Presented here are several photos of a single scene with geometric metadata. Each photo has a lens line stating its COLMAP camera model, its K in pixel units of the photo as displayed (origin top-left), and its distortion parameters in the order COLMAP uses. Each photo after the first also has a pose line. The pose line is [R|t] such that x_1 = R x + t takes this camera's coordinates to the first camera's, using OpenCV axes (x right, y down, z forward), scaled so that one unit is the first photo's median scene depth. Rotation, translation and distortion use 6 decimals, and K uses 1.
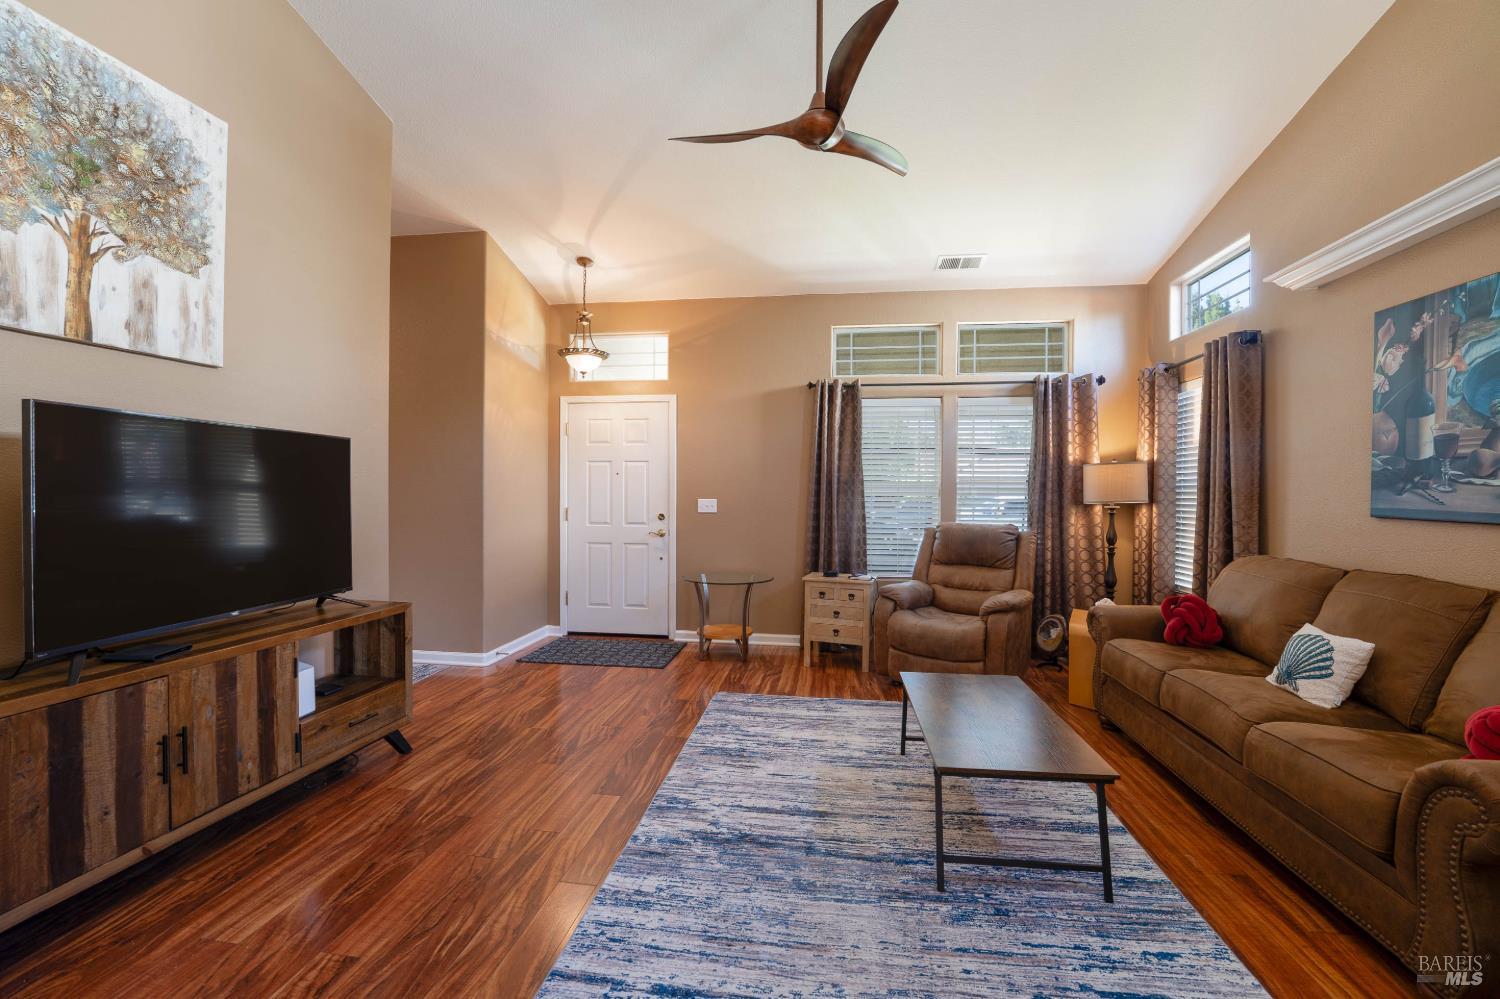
lens RADIAL K [[611.8, 0, 753.0], [0, 611.8, 479.8], [0, 0, 1]] dist [0.000069, 0.000165]
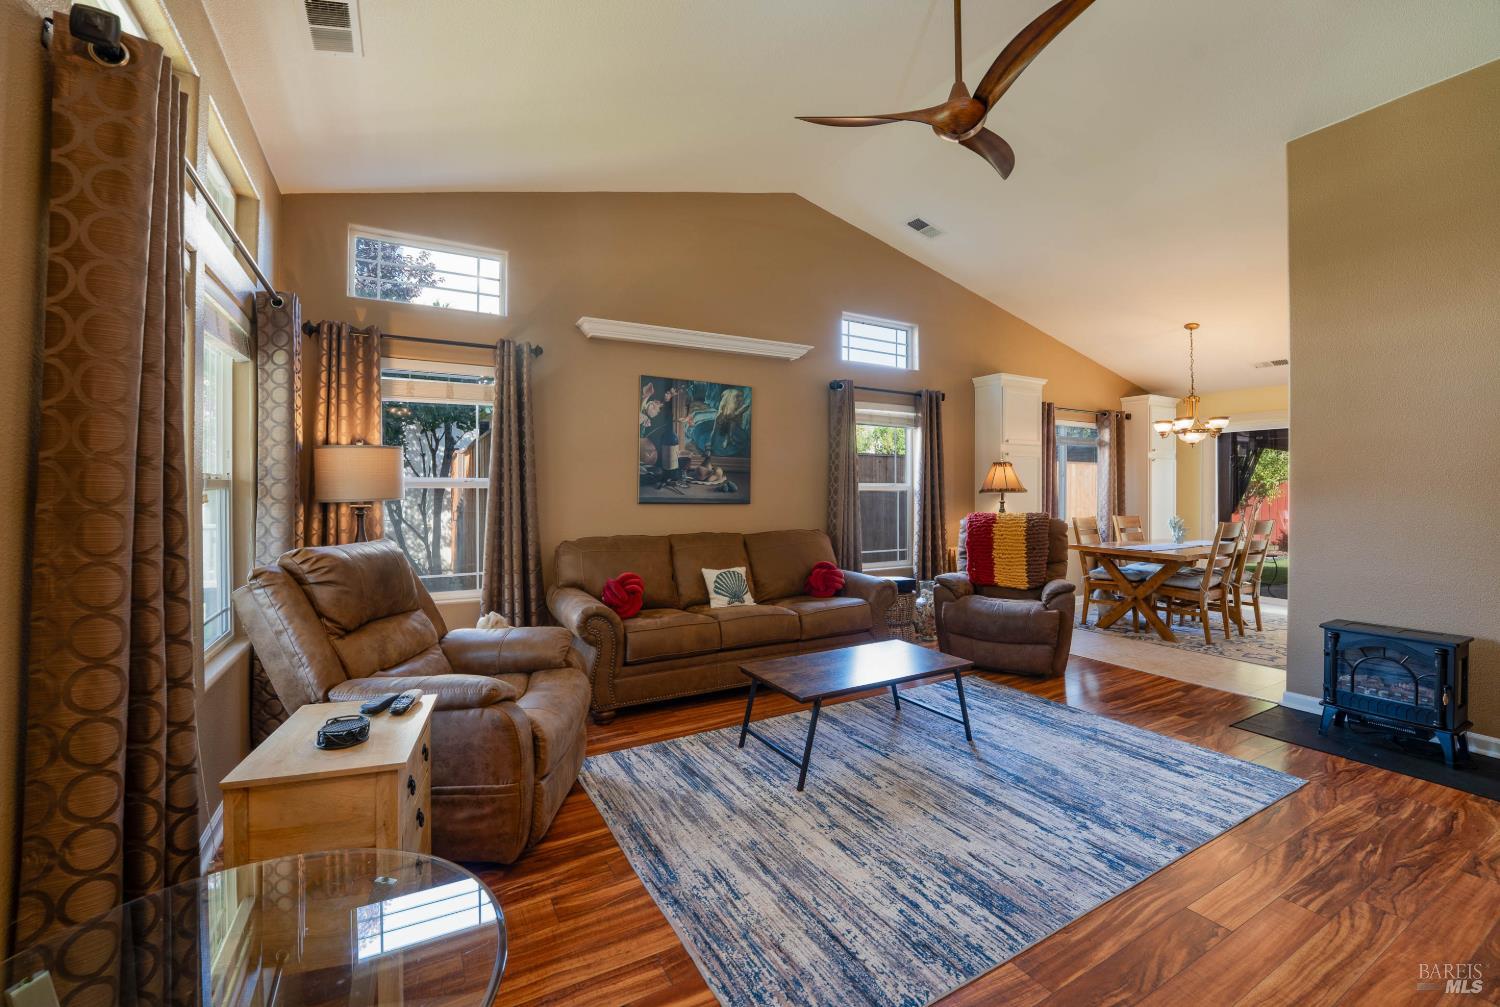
lens RADIAL K [[630.4, 0, 747.7], [0, 630.4, 486.7], [0, 0, 1]] dist [-0.016868, 0.000024]
pose [[-0.608520, -0.001171, 0.793538, -0.486622], [-0.024886, 0.999535, -0.017608, 0.042467], [-0.793149, -0.030463, -0.608266, 1.890916]]
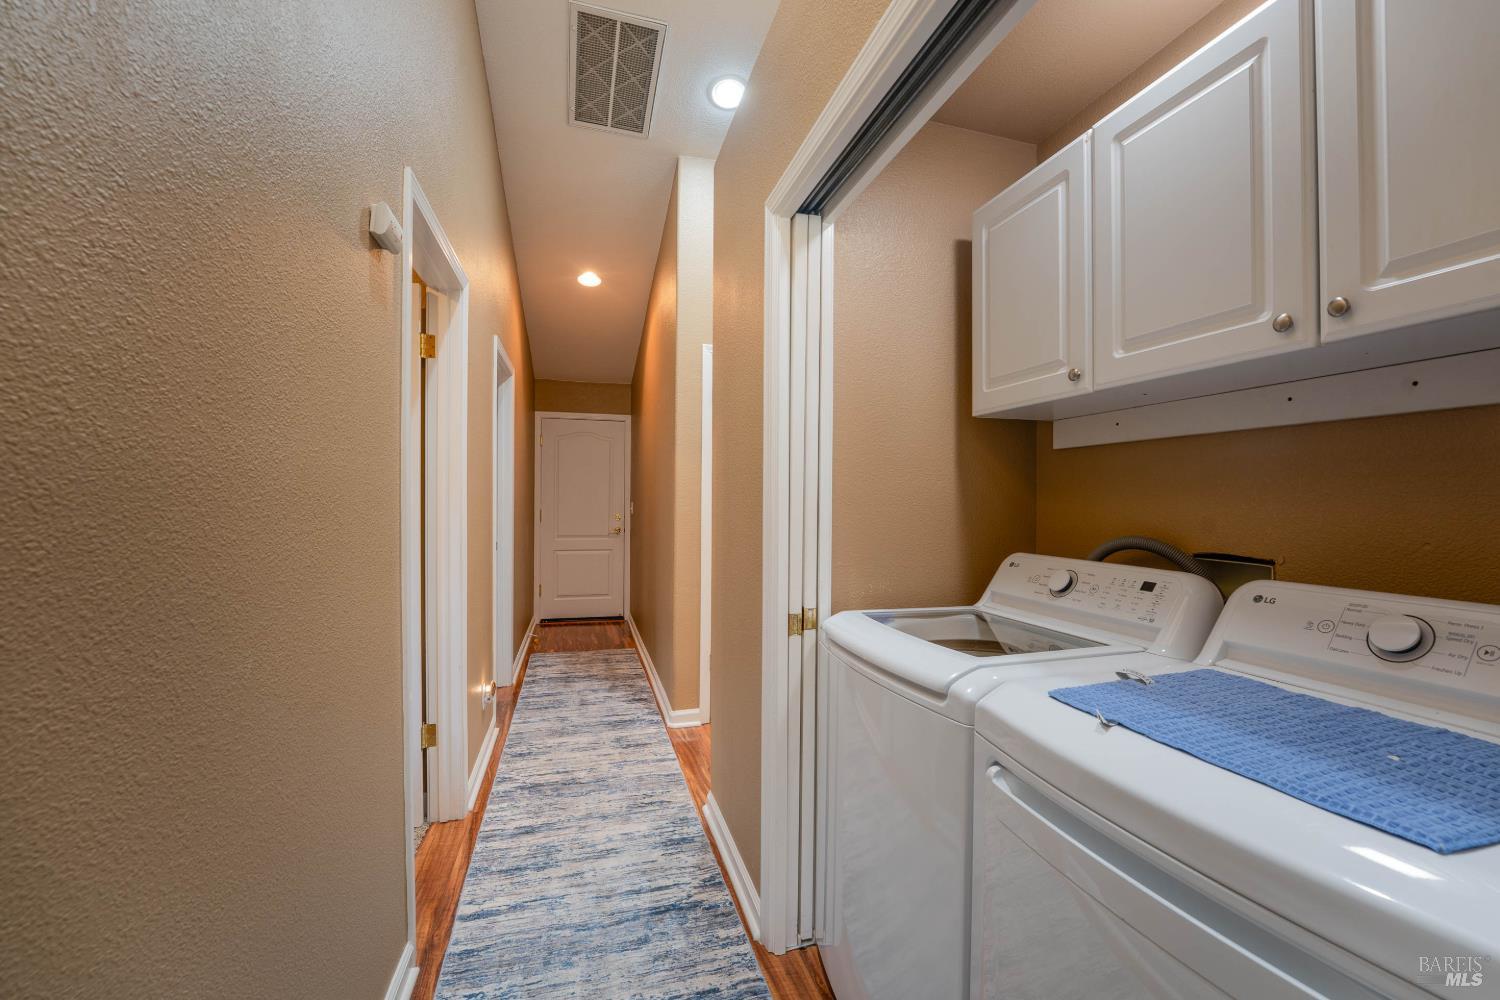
lens RADIAL K [[611.8, 0, 753.0], [0, 611.8, 480.3], [0, 0, 1]] dist [0.000069, 0.000165]
pose [[0.920212, 0.005406, 0.391383, -0.175387], [-0.017800, 0.999448, 0.028047, -0.740317], [-0.391015, -0.032776, 0.919800, -1.576589]]
